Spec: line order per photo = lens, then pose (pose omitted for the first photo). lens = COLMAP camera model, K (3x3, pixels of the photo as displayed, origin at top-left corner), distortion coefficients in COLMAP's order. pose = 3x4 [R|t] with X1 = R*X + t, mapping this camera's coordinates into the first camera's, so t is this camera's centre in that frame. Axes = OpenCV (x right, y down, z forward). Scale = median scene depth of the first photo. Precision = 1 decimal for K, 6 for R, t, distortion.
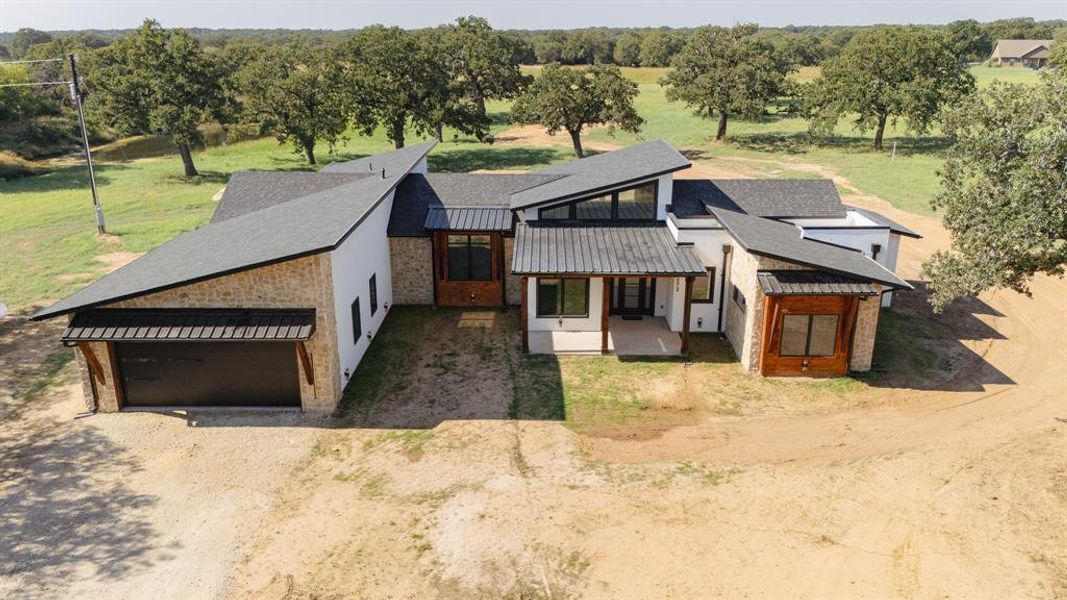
lens RADIAL K [[797.6, 0, 533.5], [0, 797.6, 300.0], [0, 0, 1]] dist [0.096383, -0.115454]
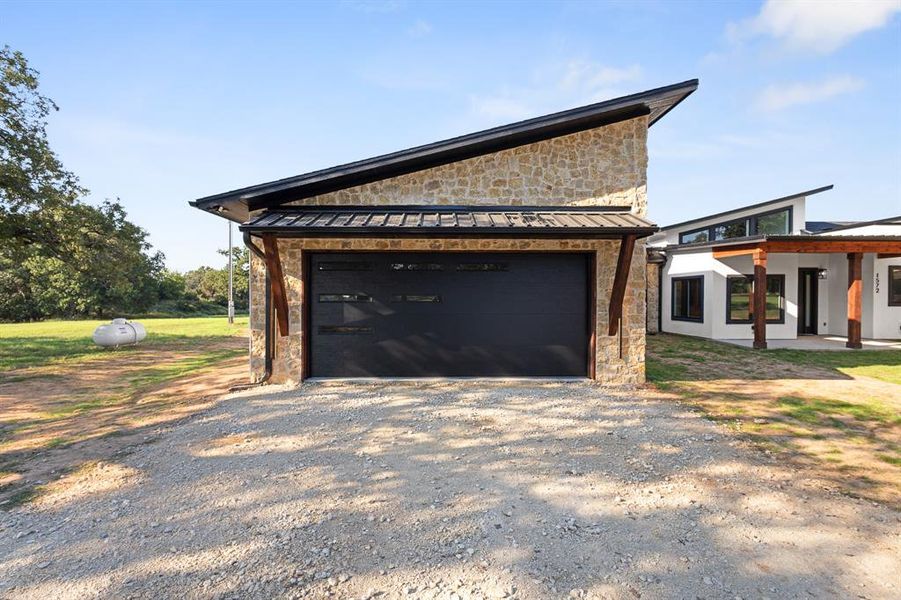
lens RADIAL K [[418.2, 0, 446.7], [0, 418.2, 296.5], [0, 0, 1]] dist [0.006716, -0.000557]
pose [[0.999638, 0.003319, 0.026698, -0.410887], [0.005130, 0.950638, -0.310261, 0.175005], [-0.026409, 0.310286, 0.950276, 0.676336]]
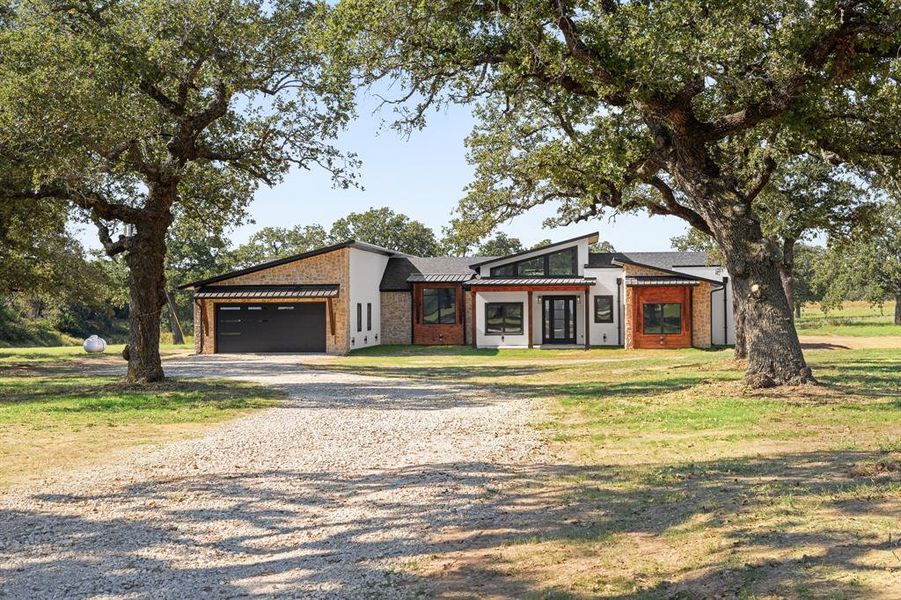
lens RADIAL K [[1221.3, 0, 450.5], [0, 1221.3, 300.0], [0, 0, 1]] dist [0.012353, -0.007149]
pose [[0.995280, -0.006166, -0.096853, 0.185118], [-0.024358, 0.950165, -0.310794, 0.773949], [0.093943, 0.311686, 0.945530, -1.262954]]
